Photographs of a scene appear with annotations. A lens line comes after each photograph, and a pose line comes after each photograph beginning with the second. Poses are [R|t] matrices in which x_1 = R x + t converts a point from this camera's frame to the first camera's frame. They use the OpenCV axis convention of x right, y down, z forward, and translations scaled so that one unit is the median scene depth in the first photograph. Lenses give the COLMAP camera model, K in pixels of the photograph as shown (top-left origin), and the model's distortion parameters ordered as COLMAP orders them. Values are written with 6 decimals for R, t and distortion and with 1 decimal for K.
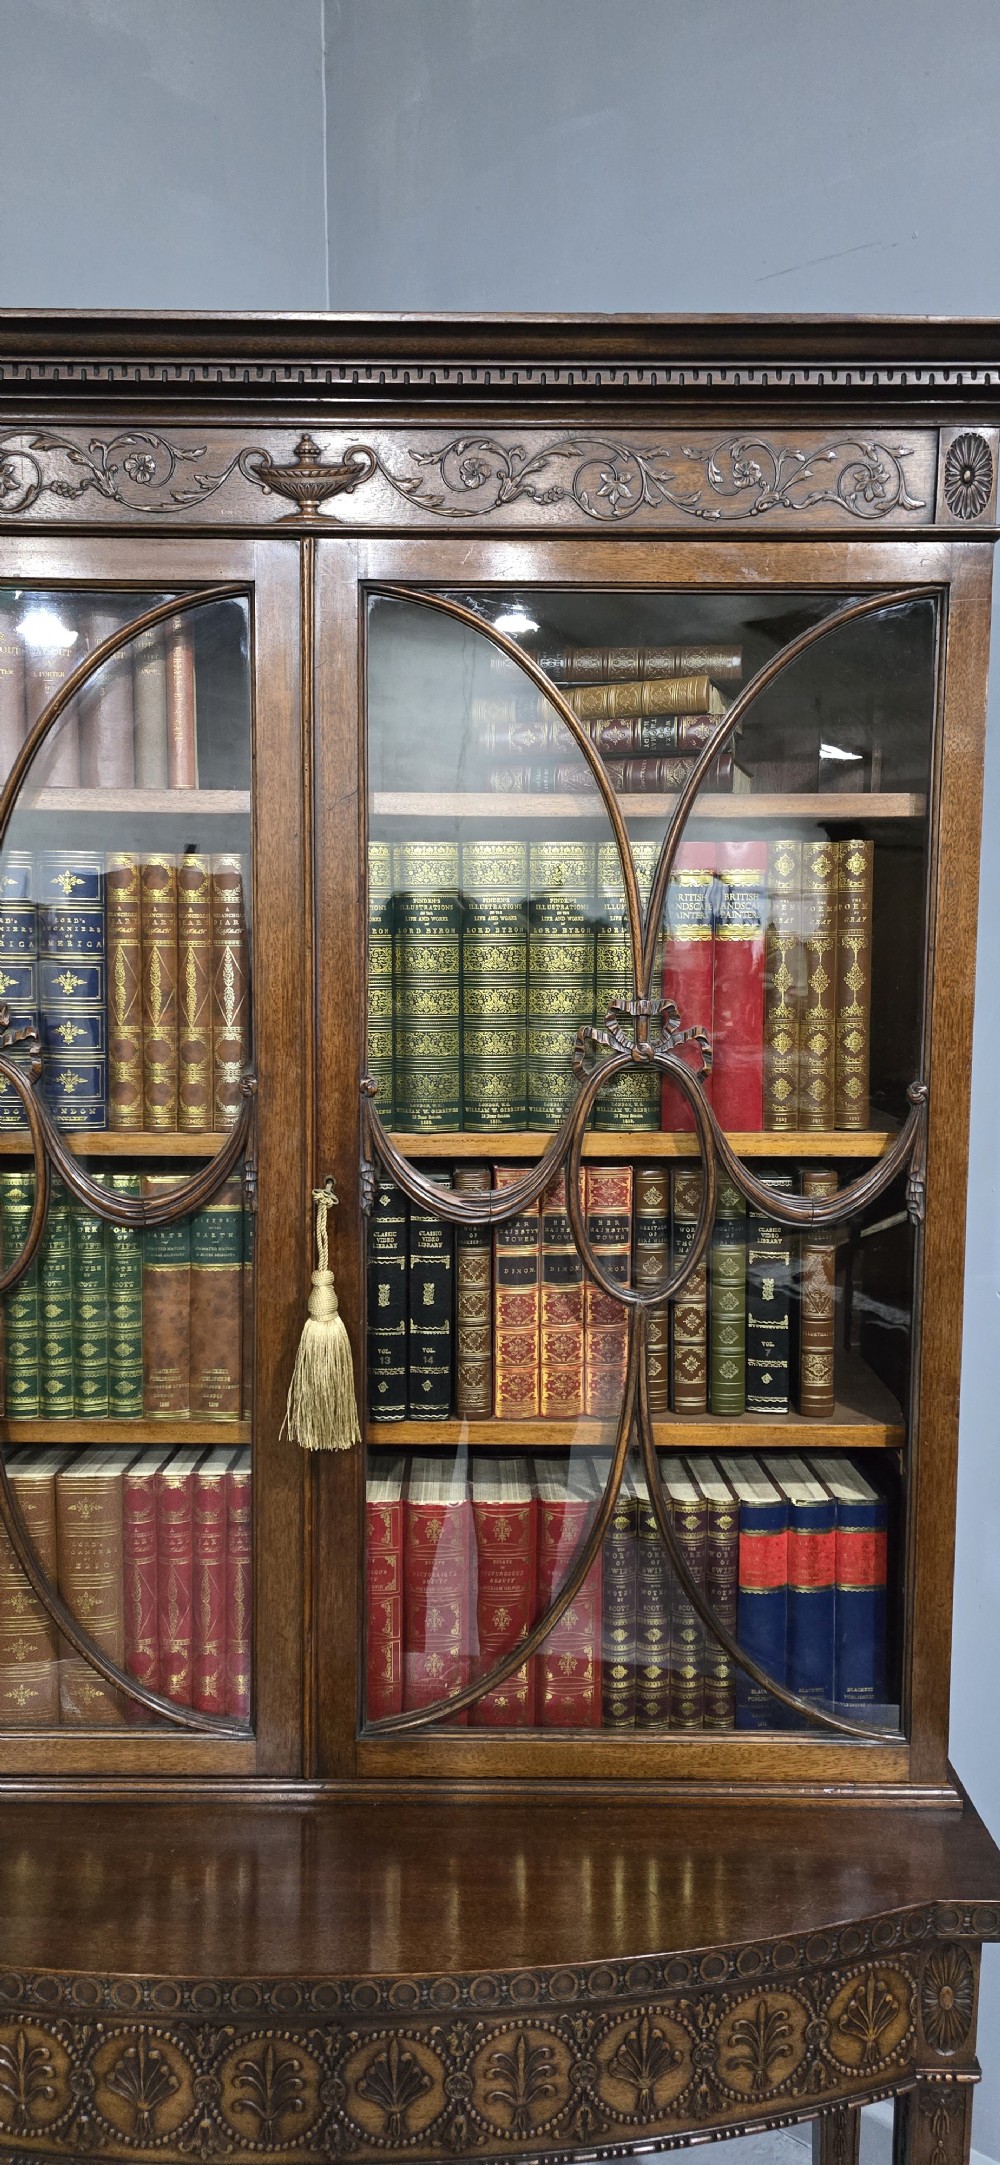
lens RADIAL K [[1455.8, 0, 503.5], [0, 1455.8, 1073.8], [0, 0, 1]] dist [0.088641, -0.088849]
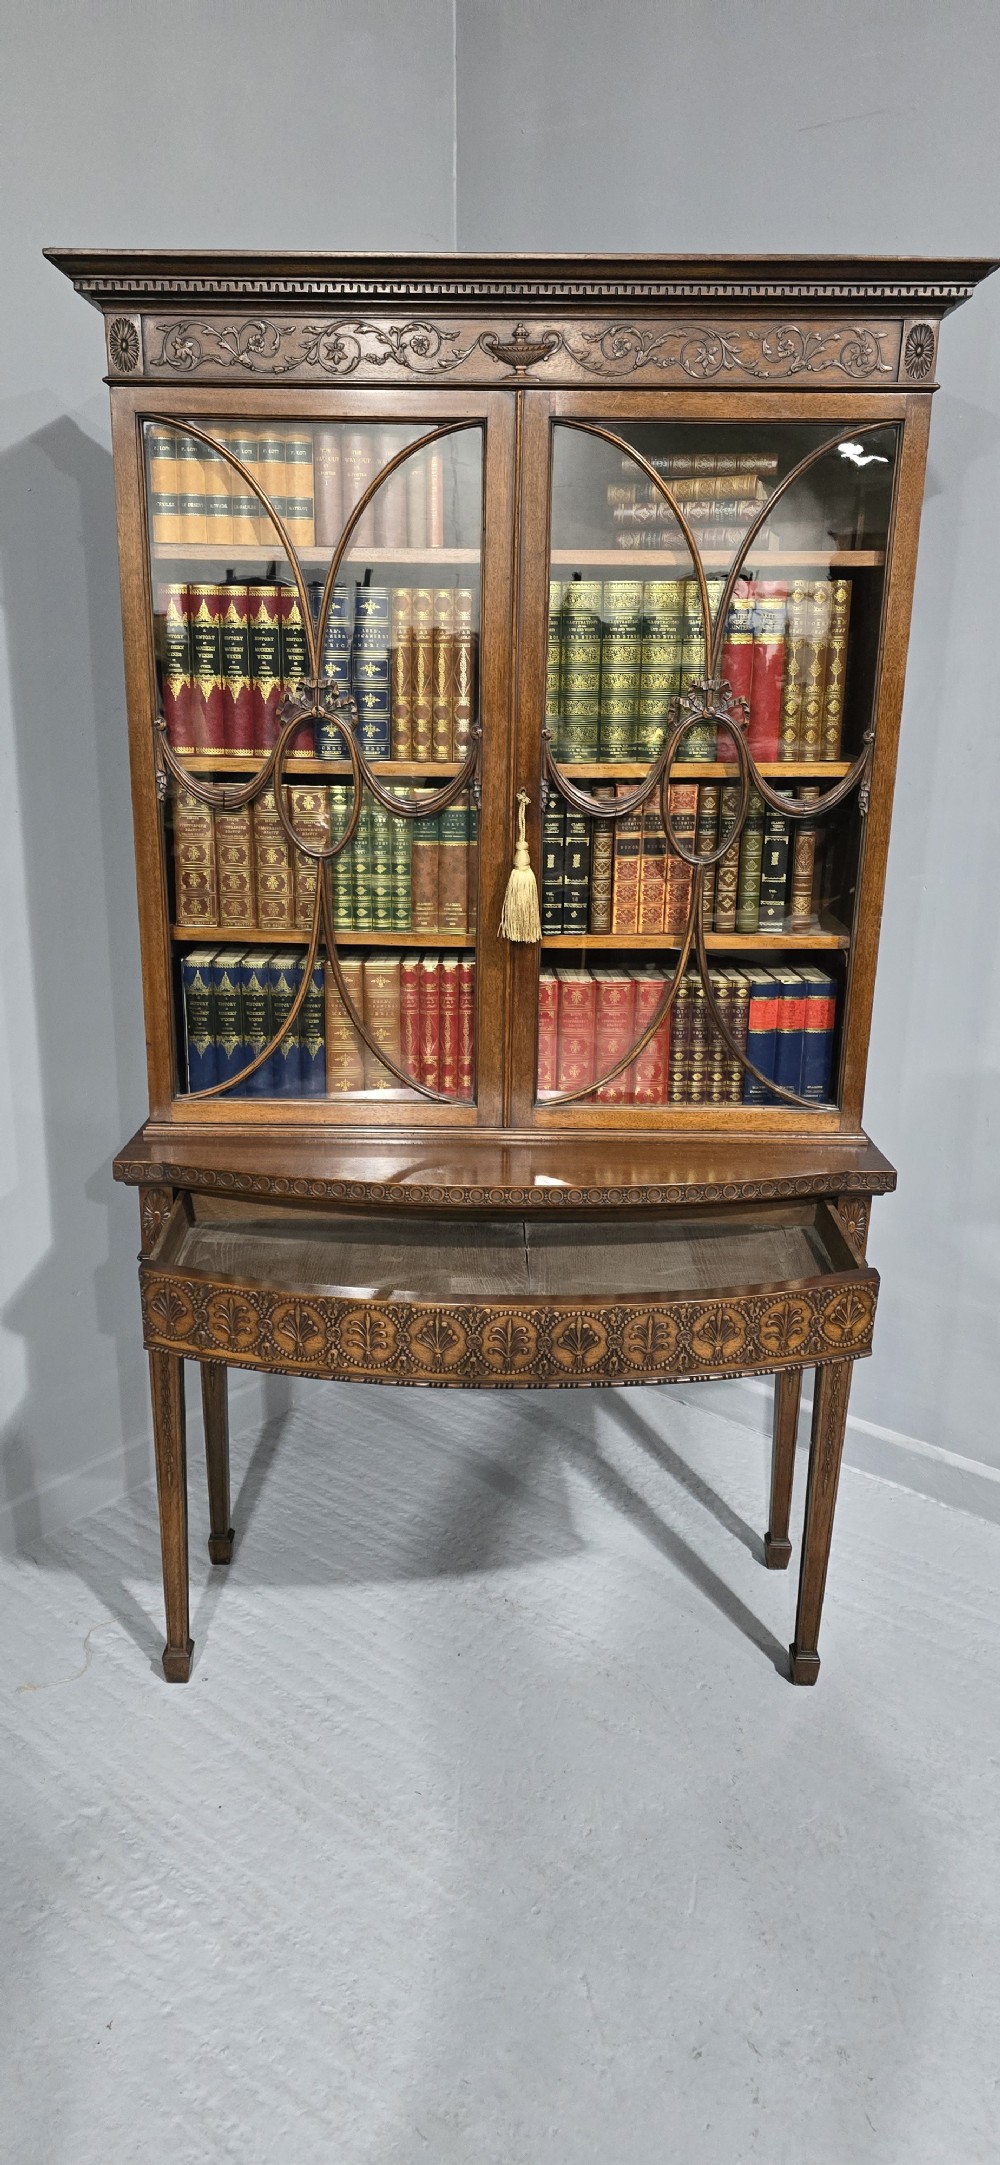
lens RADIAL K [[1451.6, 0, 483.0], [0, 1451.6, 1081.1], [0, 0, 1]] dist [0.087057, -0.105444]
pose [[0.999925, 0.006314, -0.010449, -0.144977], [-0.004095, 0.979740, 0.200234, 0.064827], [0.011501, -0.200176, 0.979692, -0.749579]]
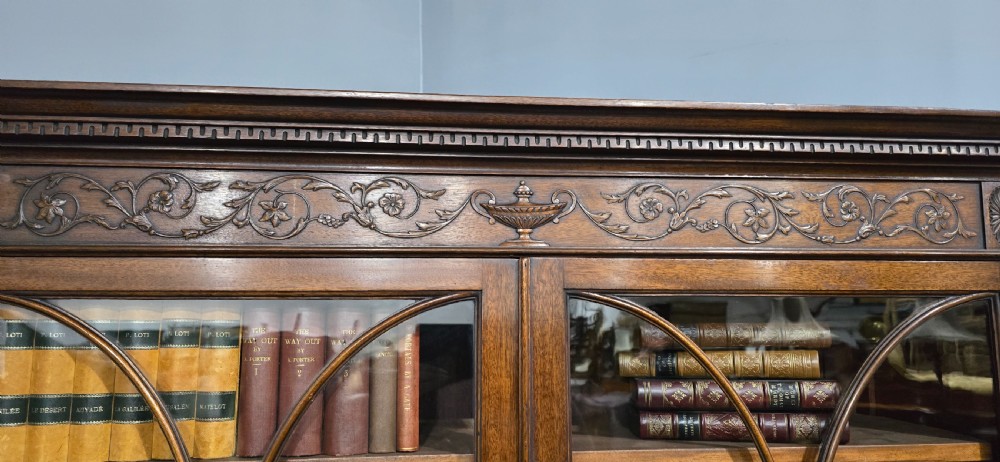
lens RADIAL K [[672.4, 0, 502.7], [0, 672.4, 235.1], [0, 0, 1]] dist [0.088641, -0.088849]
pose [[0.993629, 0.001741, 0.112686, -0.206395], [0.021260, 0.979033, -0.202589, -0.254002], [-0.110676, 0.203694, 0.972759, 0.416817]]
